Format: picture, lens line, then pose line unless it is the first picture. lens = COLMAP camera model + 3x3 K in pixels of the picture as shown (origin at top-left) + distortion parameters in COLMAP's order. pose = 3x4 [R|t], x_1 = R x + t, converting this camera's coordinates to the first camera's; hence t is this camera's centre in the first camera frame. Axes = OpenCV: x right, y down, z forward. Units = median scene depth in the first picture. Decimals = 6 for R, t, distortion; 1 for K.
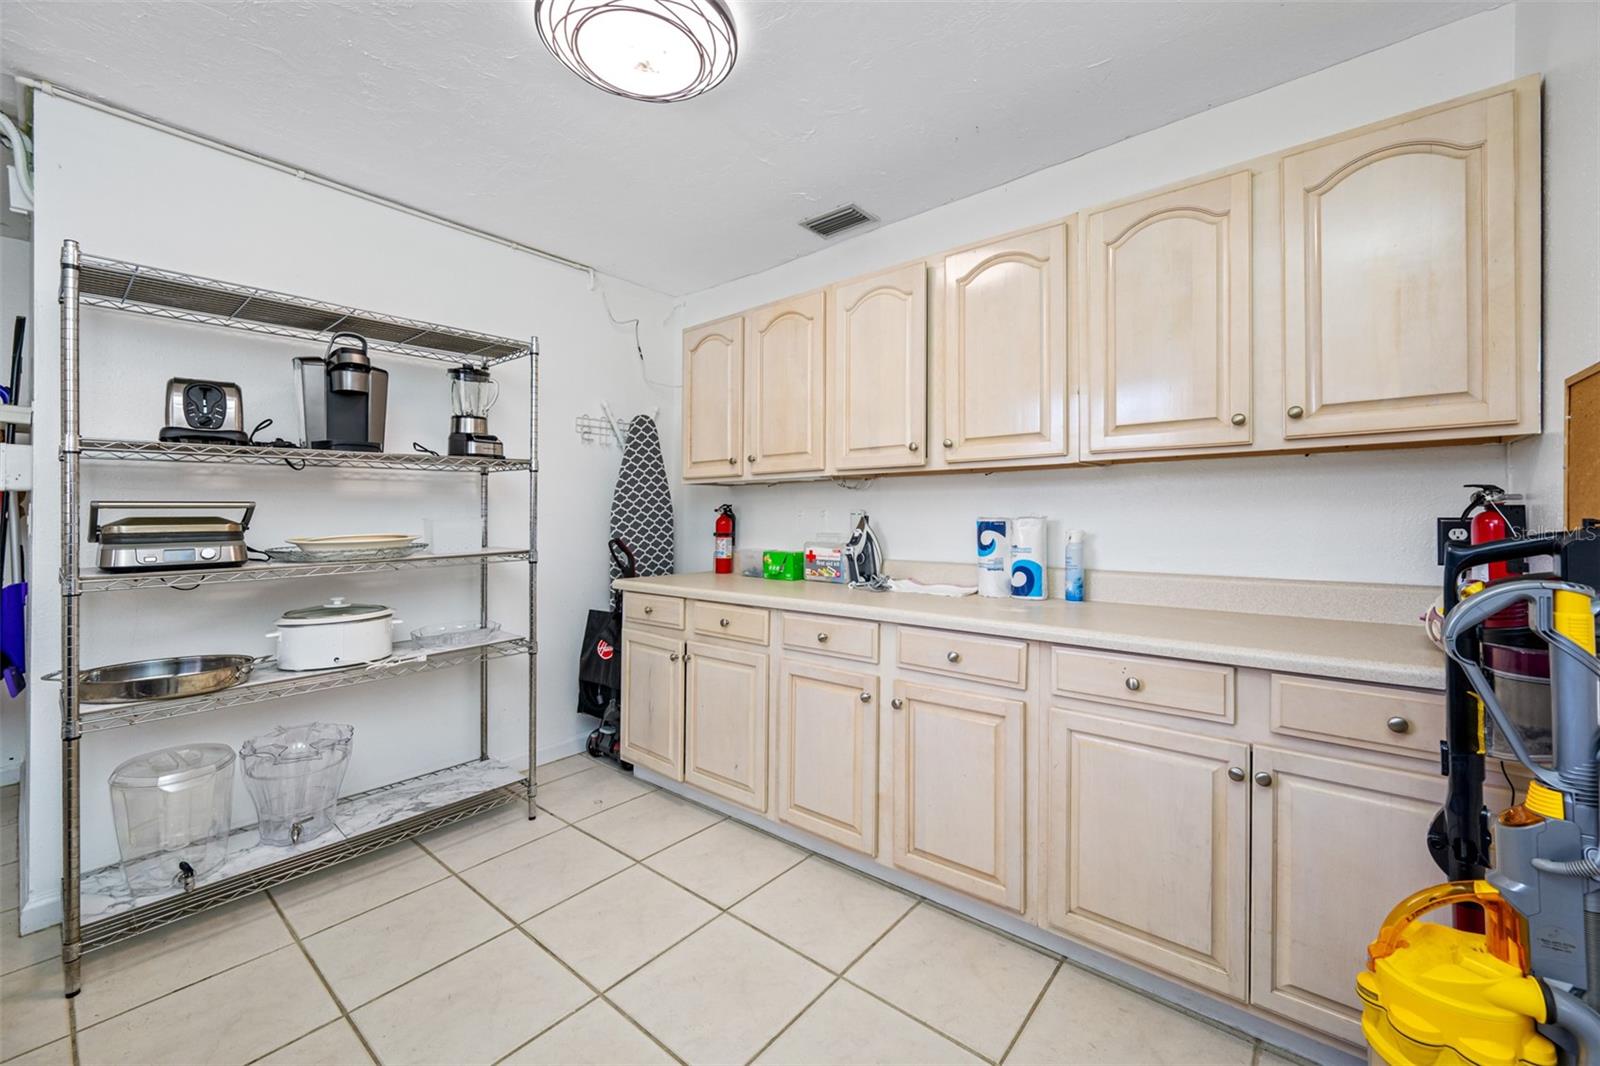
lens RADIAL K [[638.7, 0, 792.9], [0, 638.7, 516.1], [0, 0, 1]] dist [-0.002958, -0.000096]
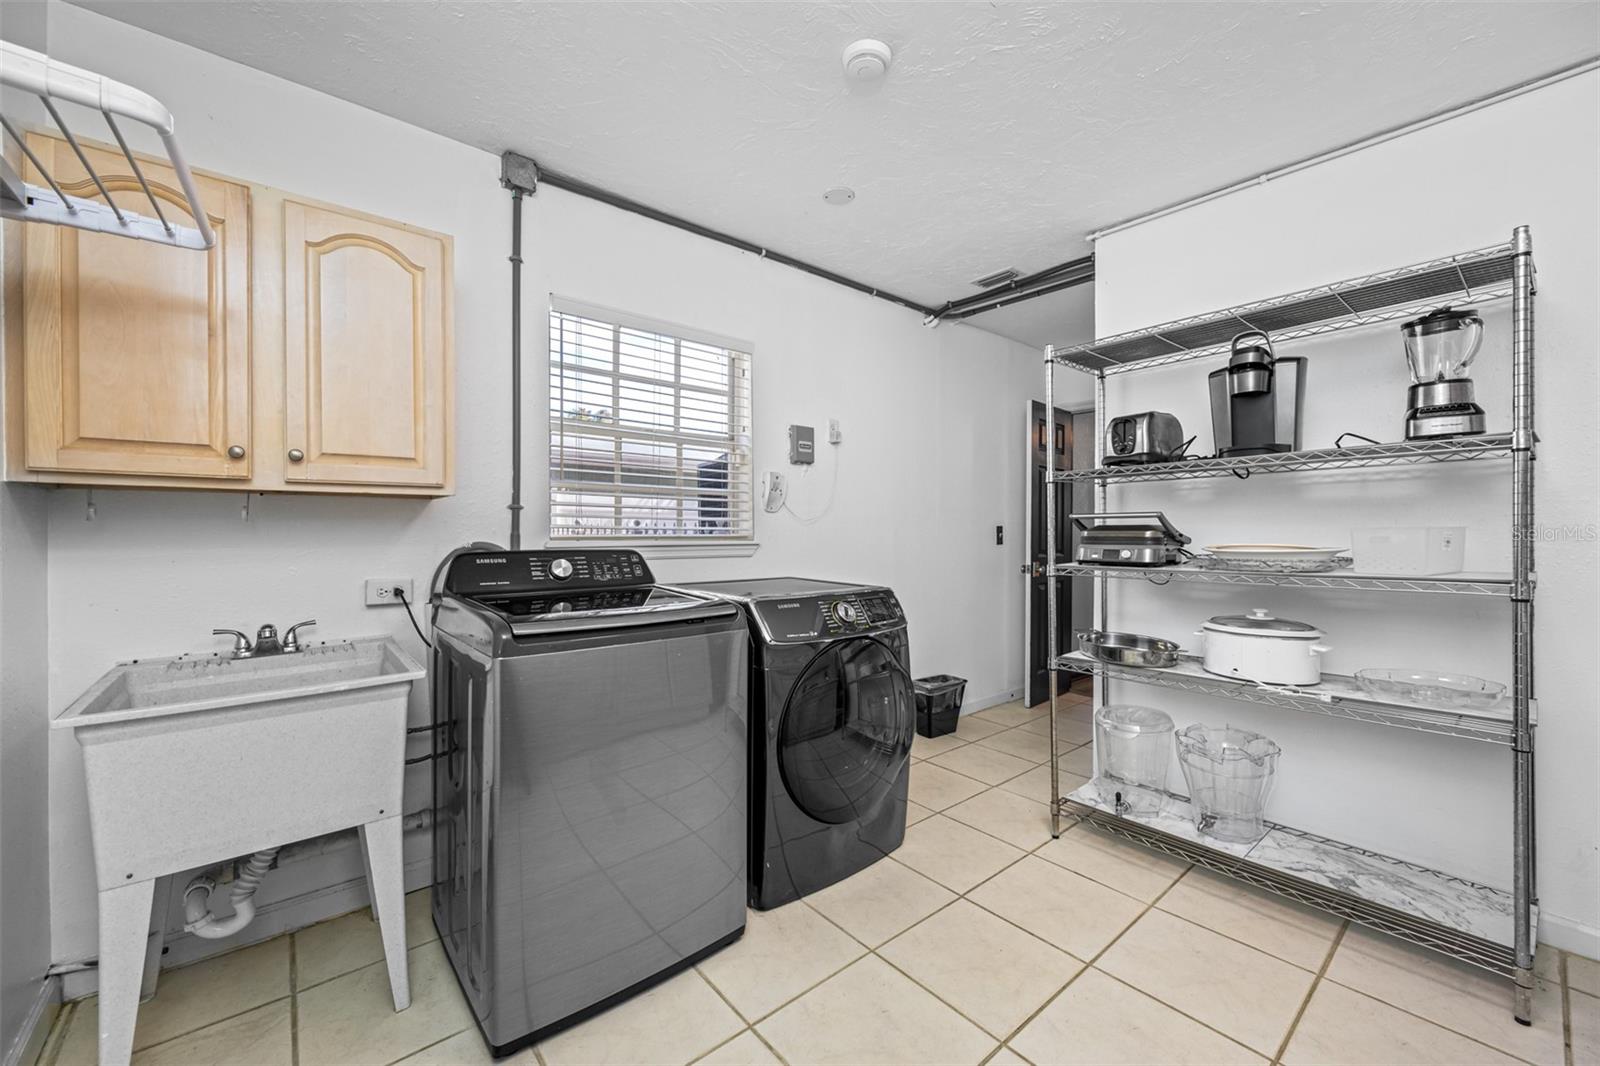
lens RADIAL K [[638.7, 0, 793.8], [0, 638.7, 530.4], [0, 0, 1]] dist [-0.002958, -0.000096]
pose [[-0.183656, 0.010478, -0.982935, 0.352427], [-0.000590, 0.999942, 0.010770, -0.001121], [0.982990, 0.002558, -0.183639, 0.483356]]
